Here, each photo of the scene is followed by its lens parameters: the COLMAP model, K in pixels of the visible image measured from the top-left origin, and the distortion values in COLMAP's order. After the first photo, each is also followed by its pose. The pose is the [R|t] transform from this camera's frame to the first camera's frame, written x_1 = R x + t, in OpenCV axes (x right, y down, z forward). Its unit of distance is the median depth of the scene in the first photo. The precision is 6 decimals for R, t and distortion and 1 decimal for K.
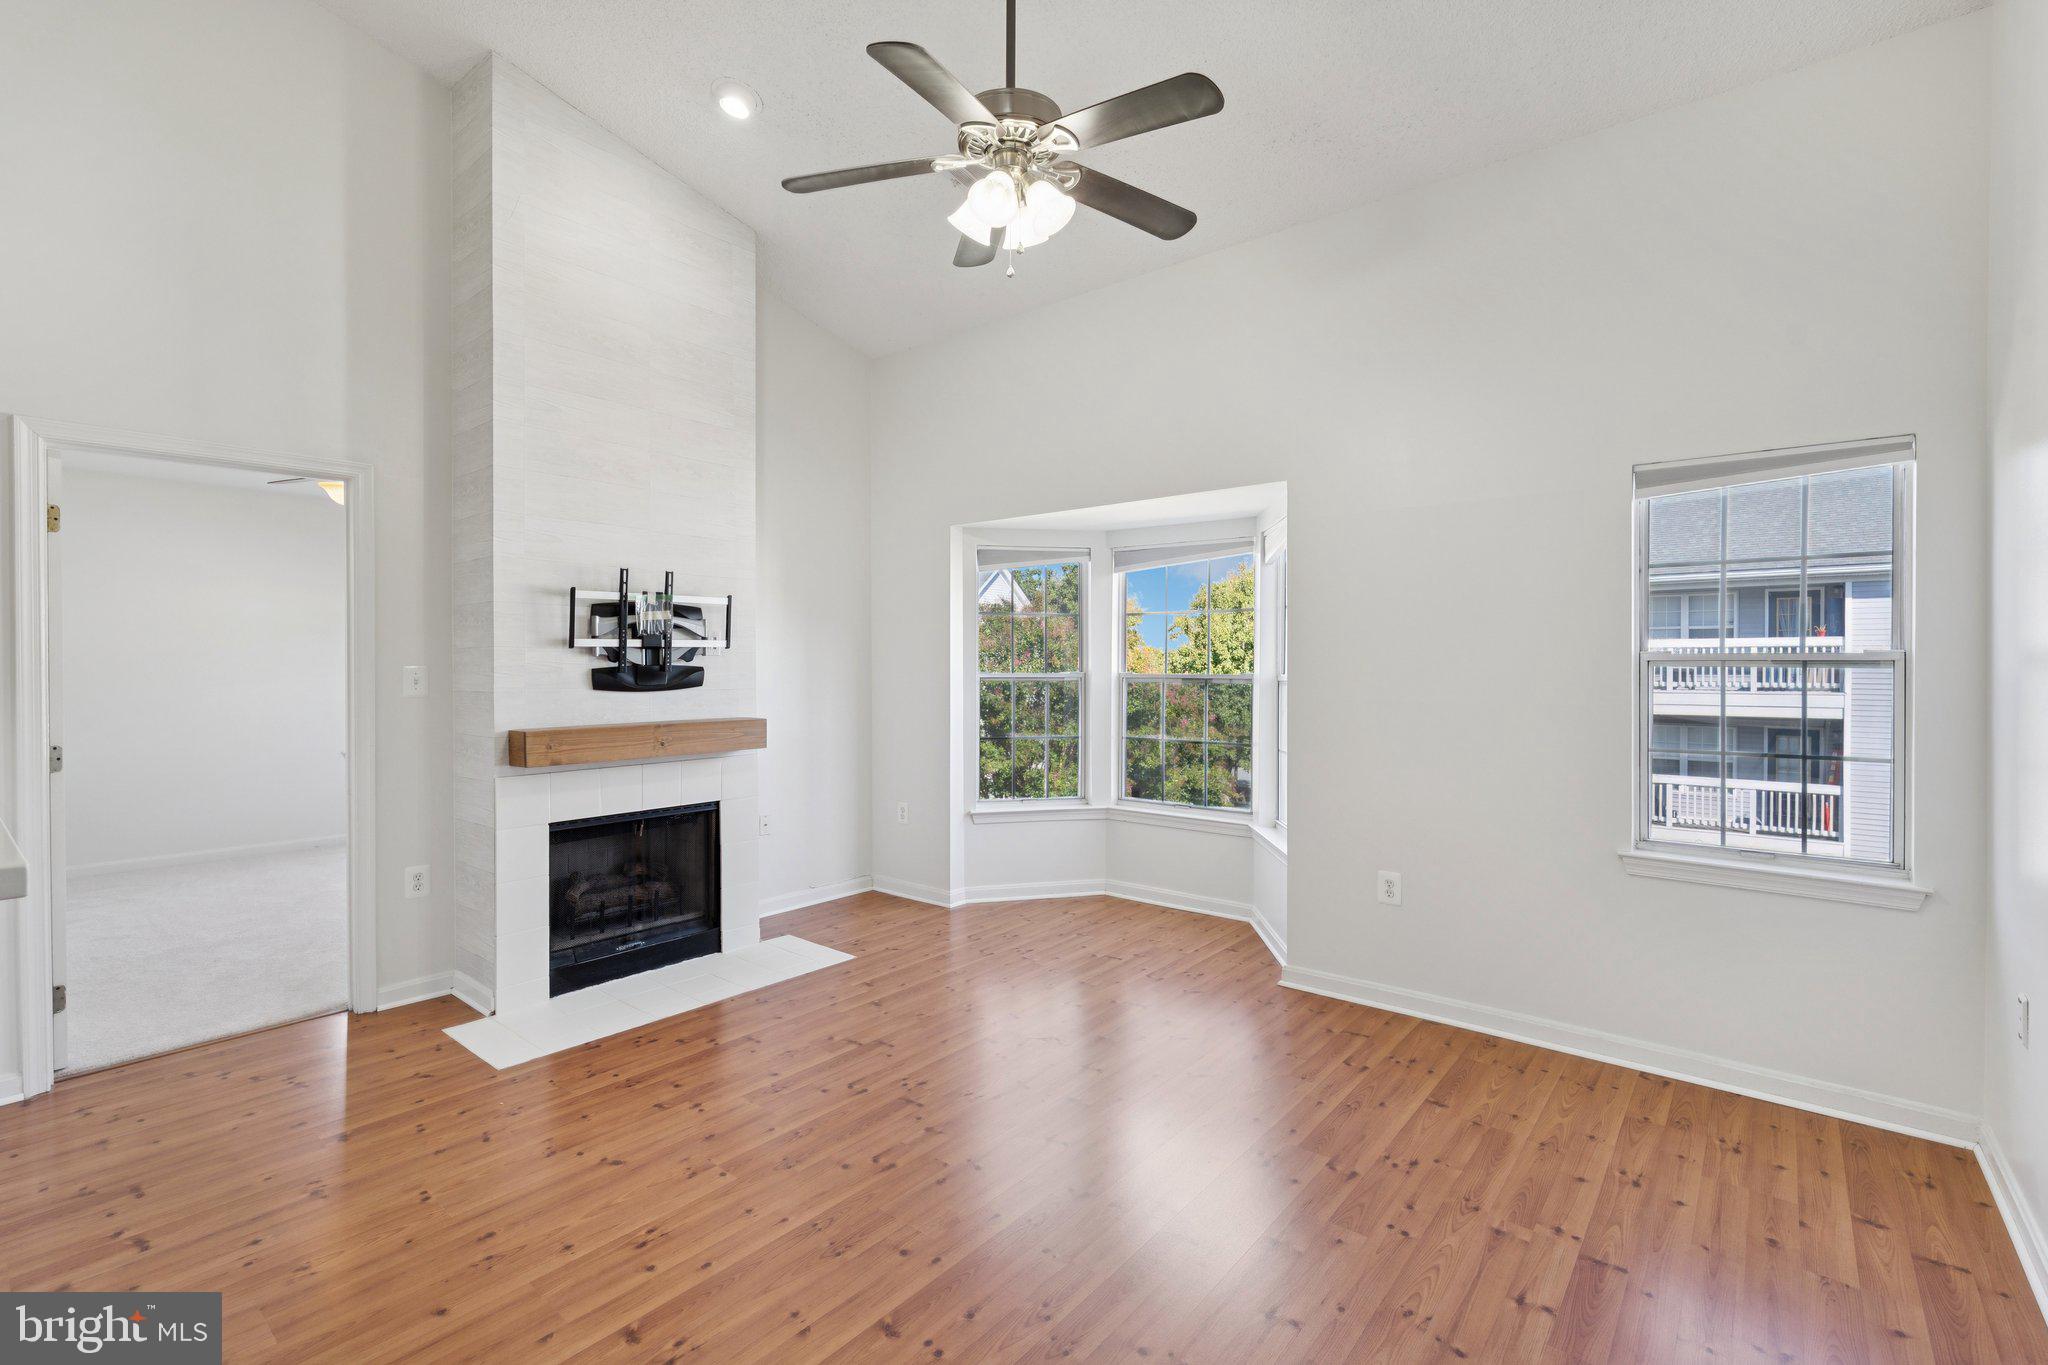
lens RADIAL K [[920.7, 0, 1004.2], [0, 920.7, 669.3], [0, 0, 1]] dist [-0.001268, 0.001141]
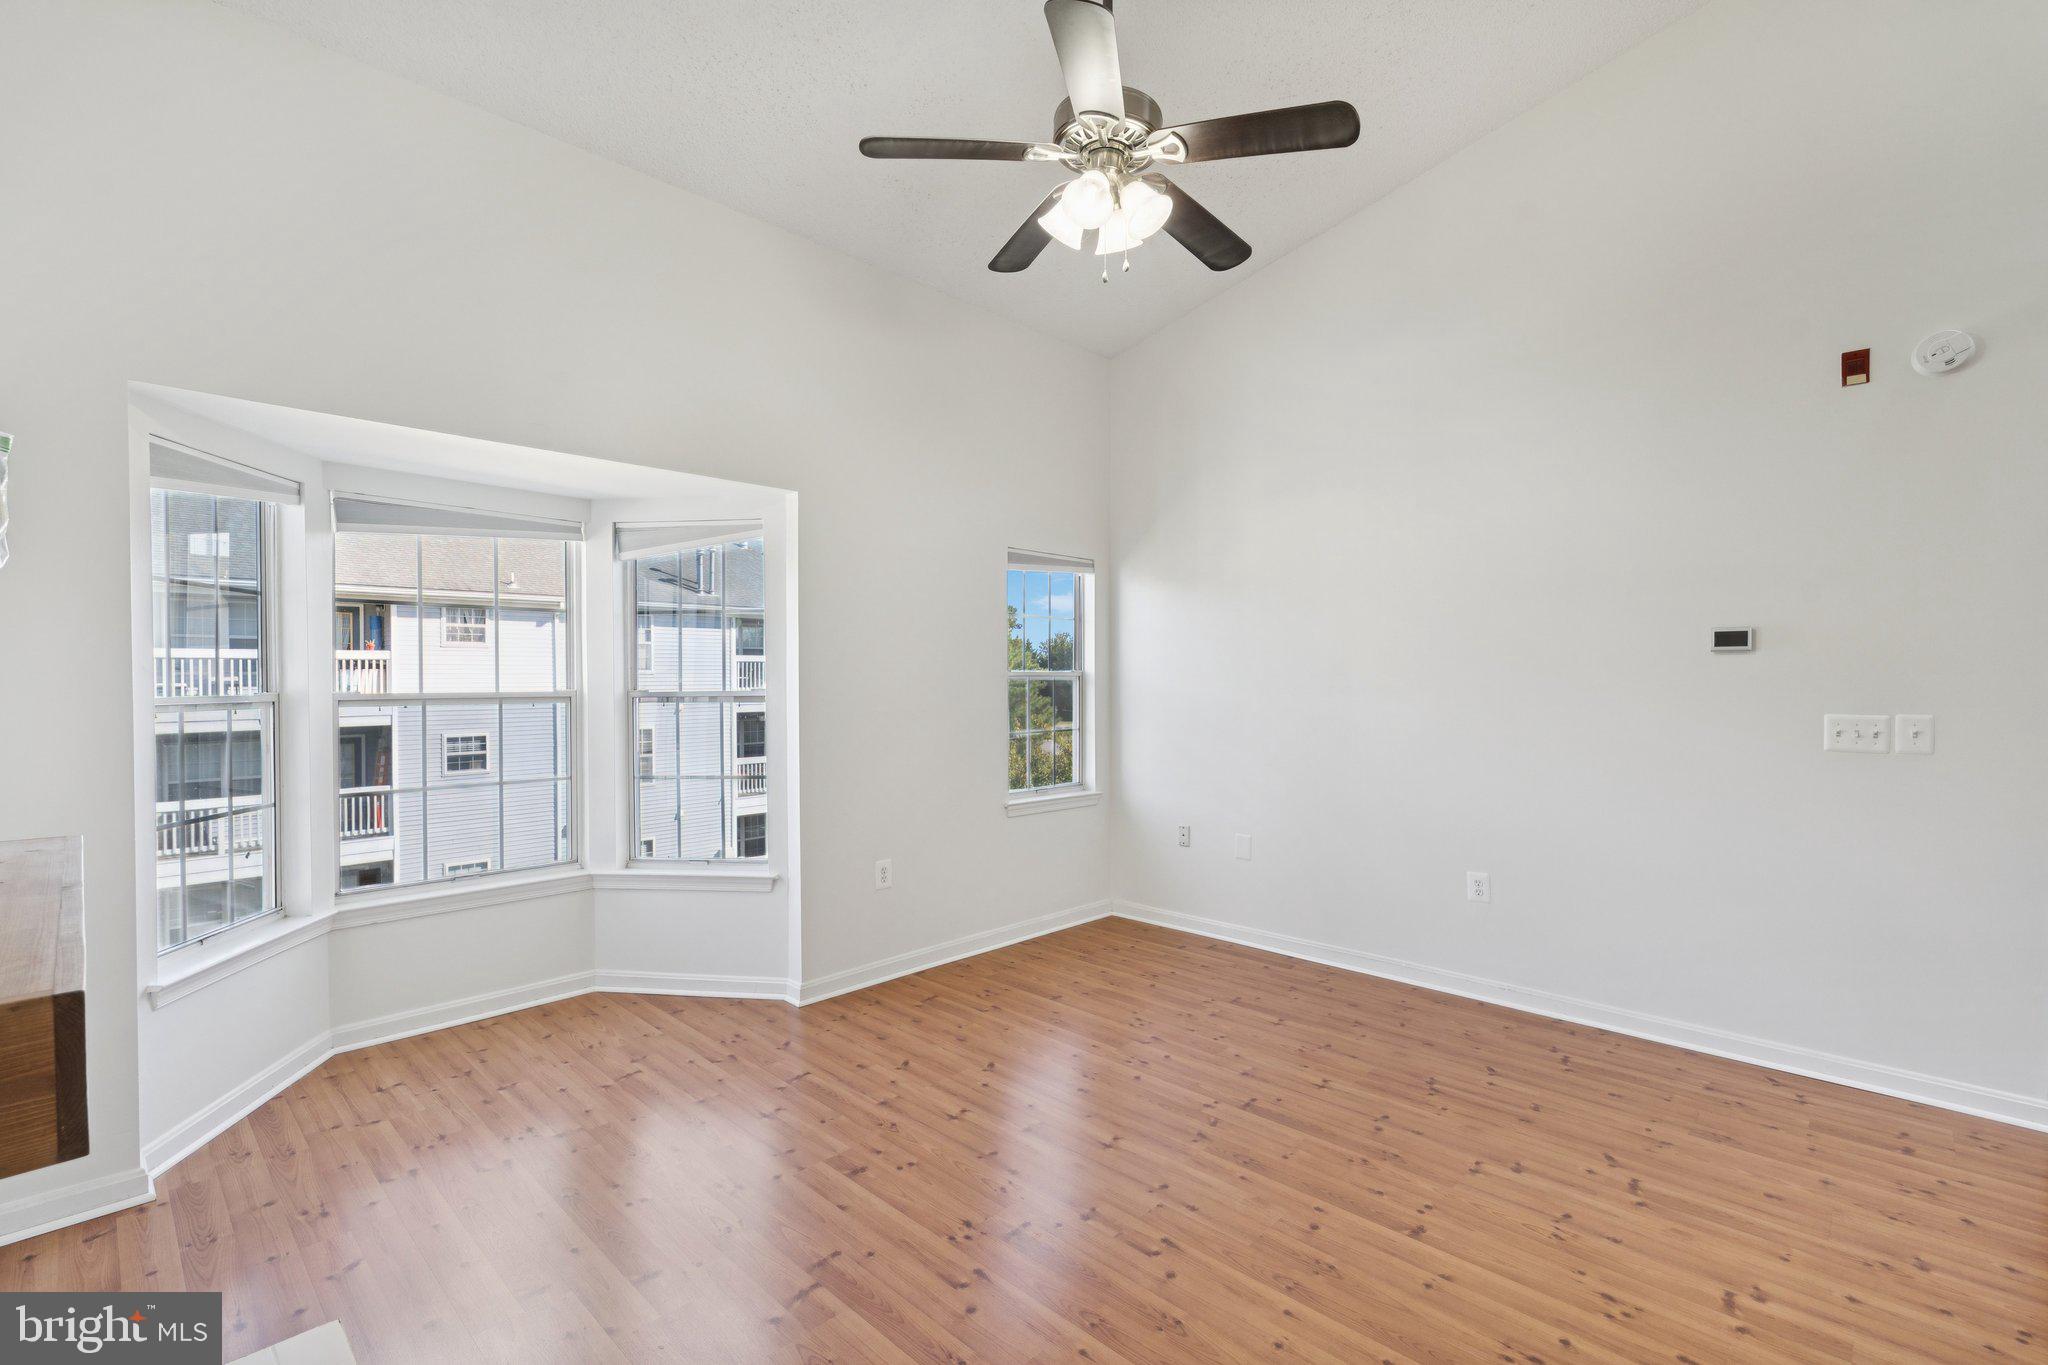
lens RADIAL K [[920.7, 0, 1030.3], [0, 920.7, 677.1], [0, 0, 1]] dist [-0.001268, 0.001141]
pose [[0.059907, -0.000562, 0.998204, -0.647191], [0.005644, 0.999984, 0.000224, -0.005019], [-0.998188, 0.005620, 0.059909, 0.682643]]
